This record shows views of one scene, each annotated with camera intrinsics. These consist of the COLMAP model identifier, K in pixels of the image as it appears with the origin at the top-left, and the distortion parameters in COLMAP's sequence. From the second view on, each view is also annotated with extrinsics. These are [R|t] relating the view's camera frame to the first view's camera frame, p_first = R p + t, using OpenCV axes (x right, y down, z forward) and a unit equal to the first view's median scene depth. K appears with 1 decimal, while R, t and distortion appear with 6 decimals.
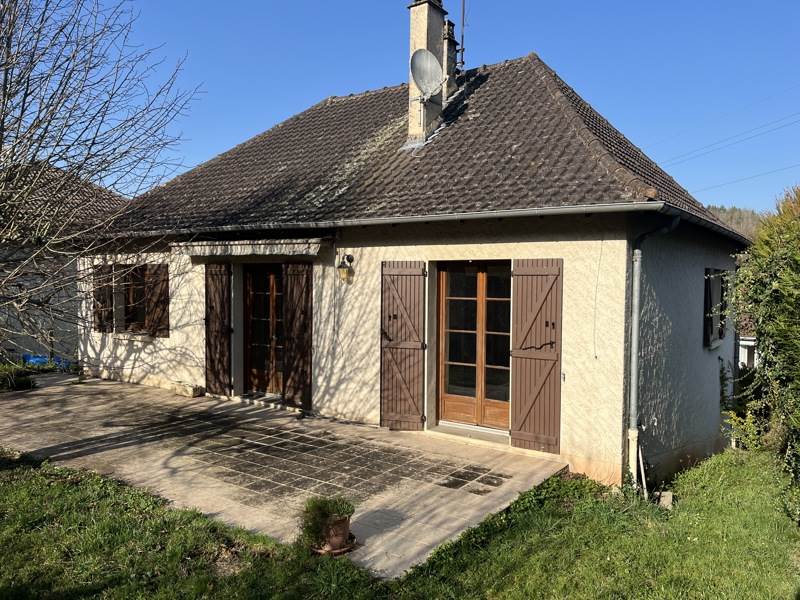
lens RADIAL K [[609.4, 0, 402.4], [0, 609.4, 299.8], [0, 0, 1]] dist [0.047056, -0.015959]
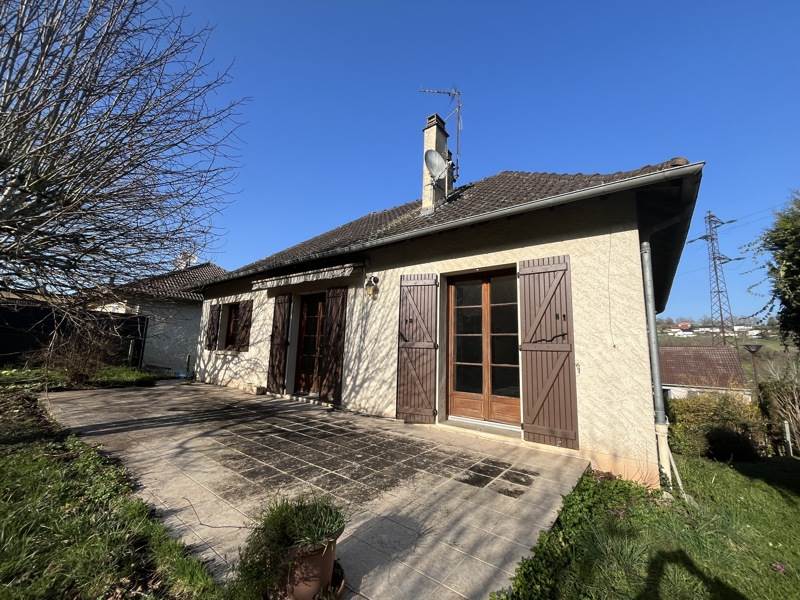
lens RADIAL K [[323.8, 0, 397.2], [0, 323.8, 299.9], [0, 0, 1]] dist [-0.002494, 0.000513]
pose [[0.998523, 0.016147, -0.051883, -0.007065], [-0.025637, 0.981868, -0.187826, 0.108755], [0.047910, 0.188878, 0.980831, 0.390809]]
